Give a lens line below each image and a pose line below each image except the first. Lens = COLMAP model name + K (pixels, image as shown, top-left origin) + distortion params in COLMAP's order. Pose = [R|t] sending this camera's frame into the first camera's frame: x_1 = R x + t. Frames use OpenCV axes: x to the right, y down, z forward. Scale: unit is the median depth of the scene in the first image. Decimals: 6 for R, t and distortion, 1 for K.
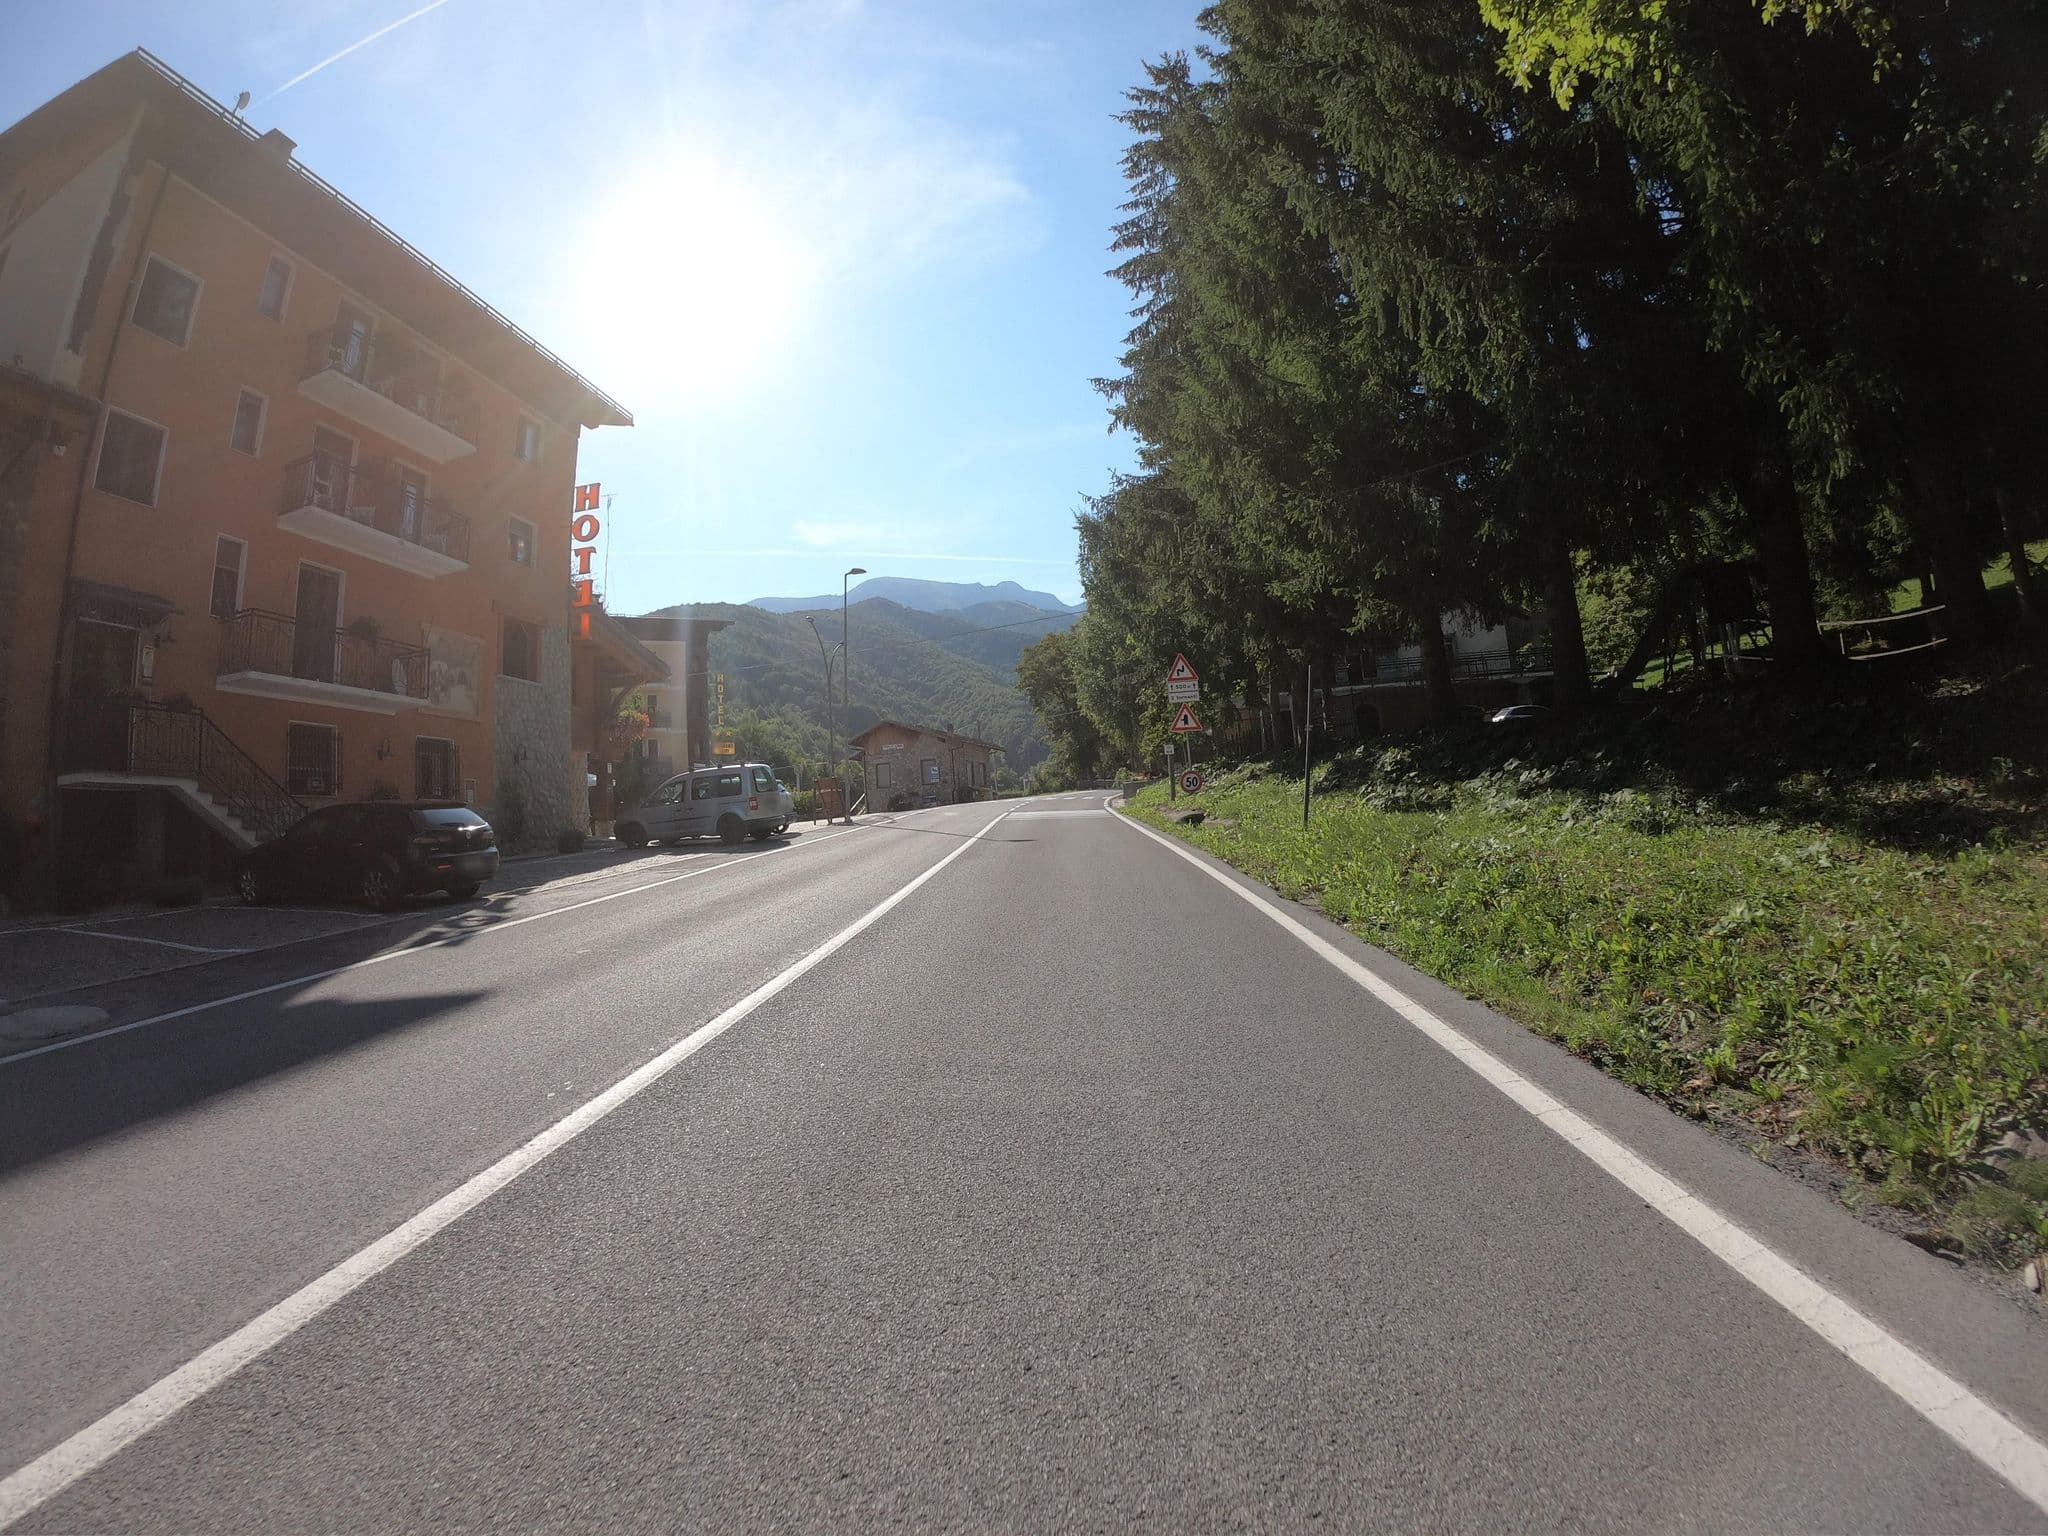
lens RADIAL K [[895.3, 0, 1024.0], [0, 895.3, 768.0], [0, 0, 1]] dist [-0.214504, 0.033038]
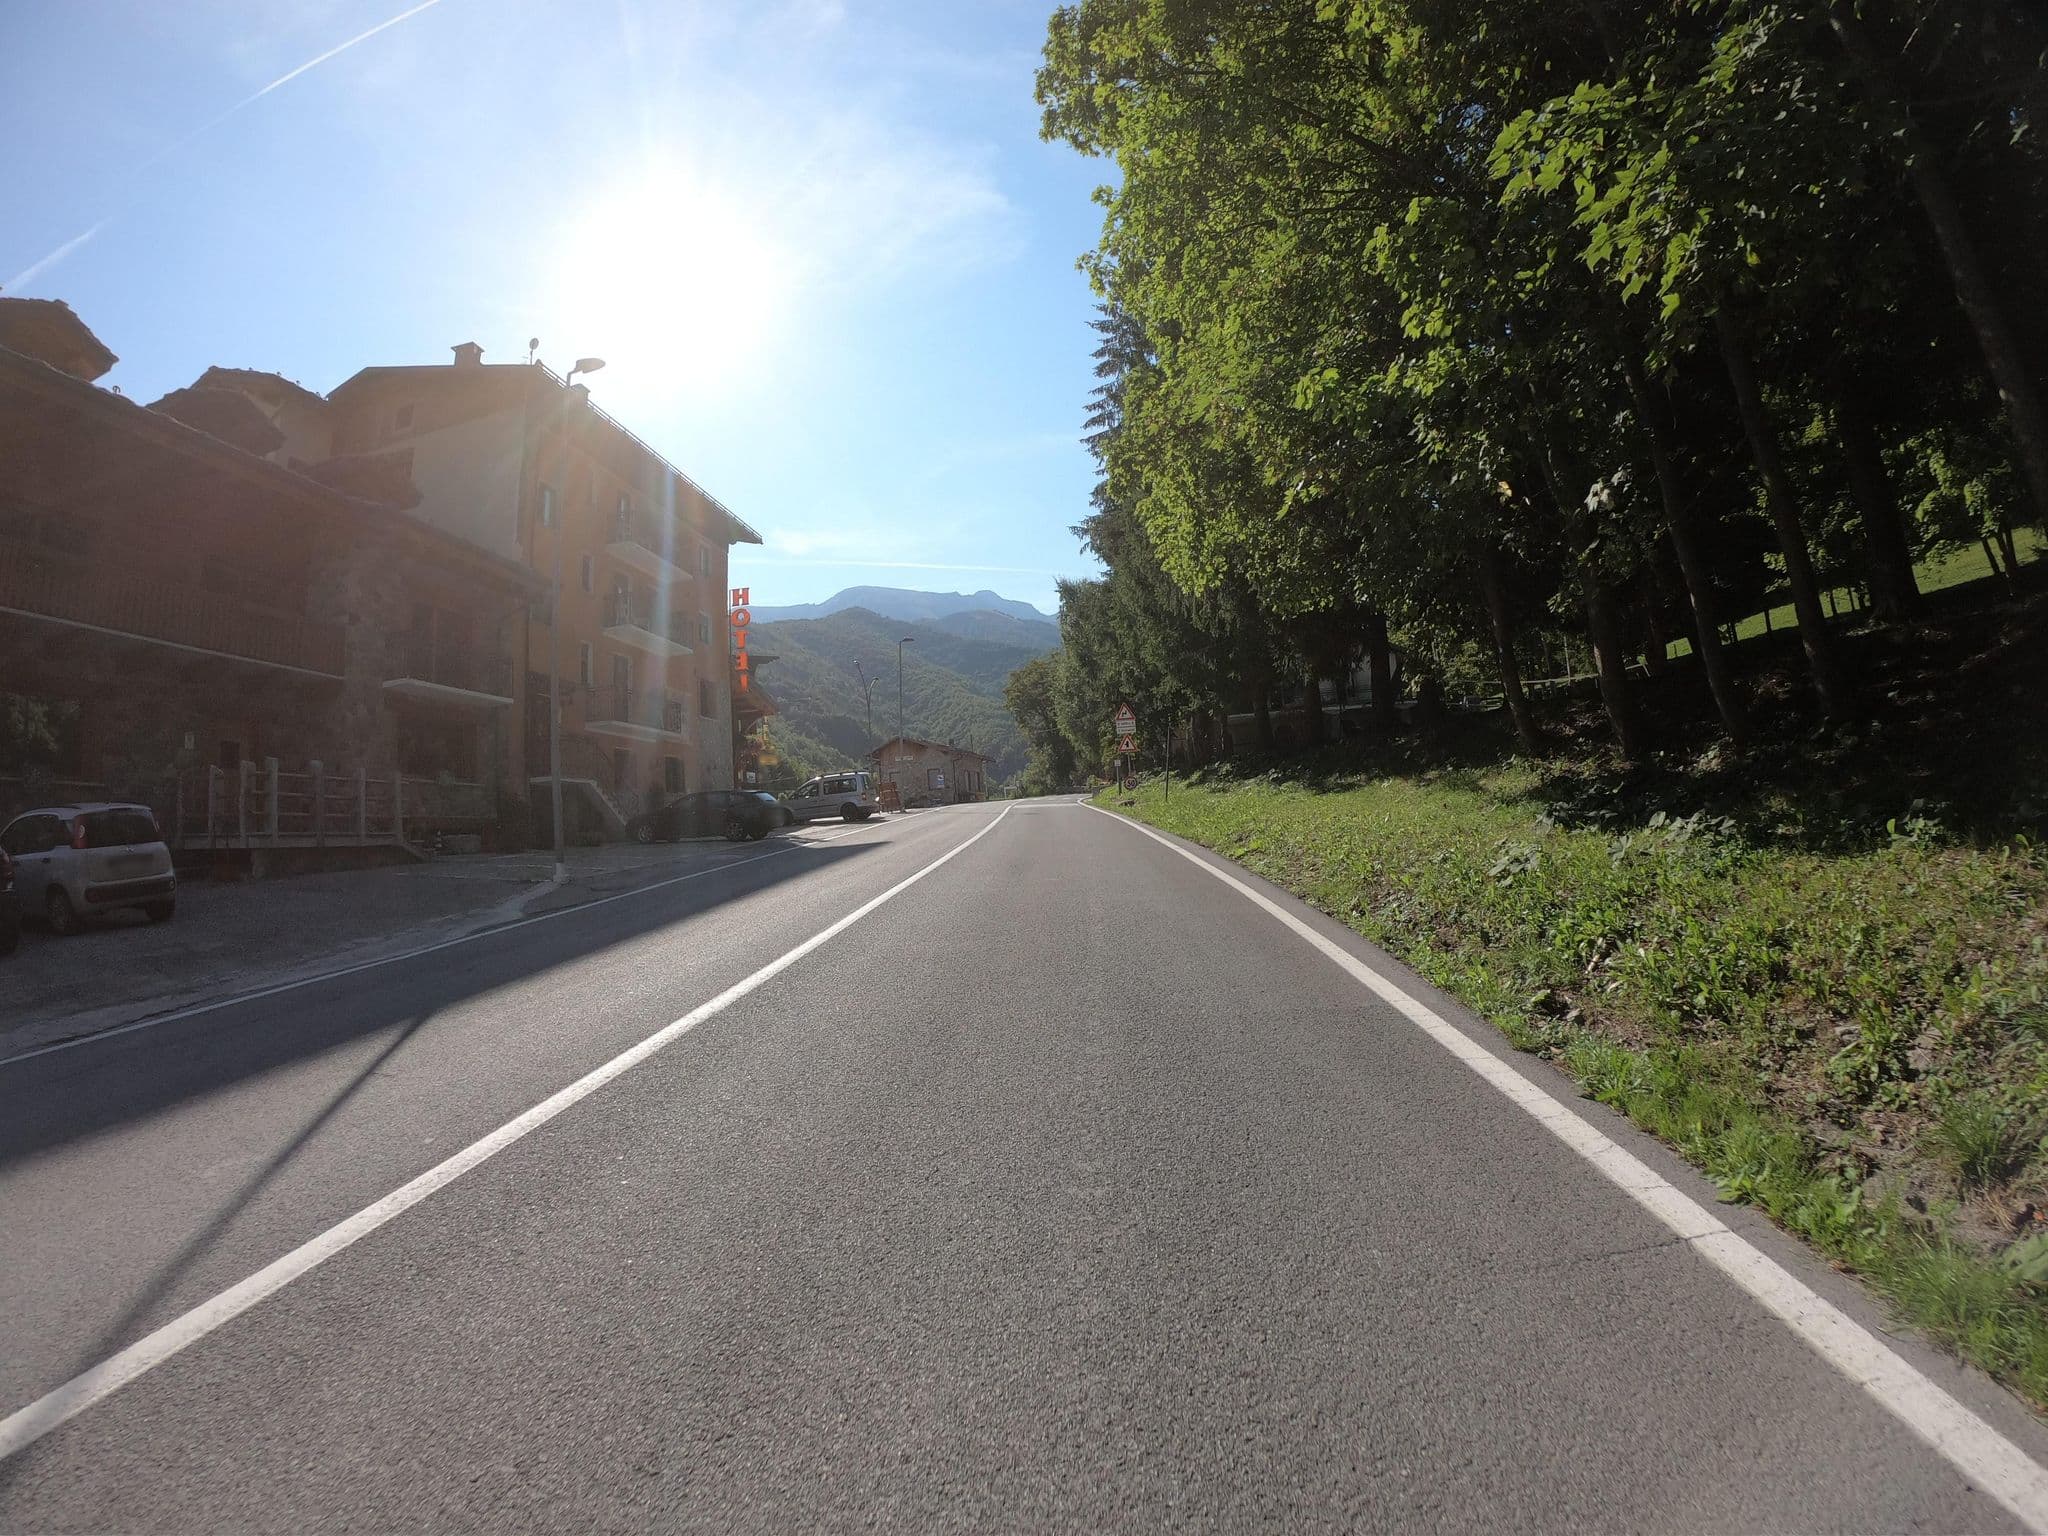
lens RADIAL K [[895.3, 0, 1024.0], [0, 895.3, 768.0], [0, 0, 1]] dist [-0.214504, 0.033038]
pose [[0.999670, -0.000442, 0.025672, -0.024383], [0.000695, 0.999951, -0.009865, 0.002144], [-0.025667, 0.009879, 0.999622, -0.321600]]
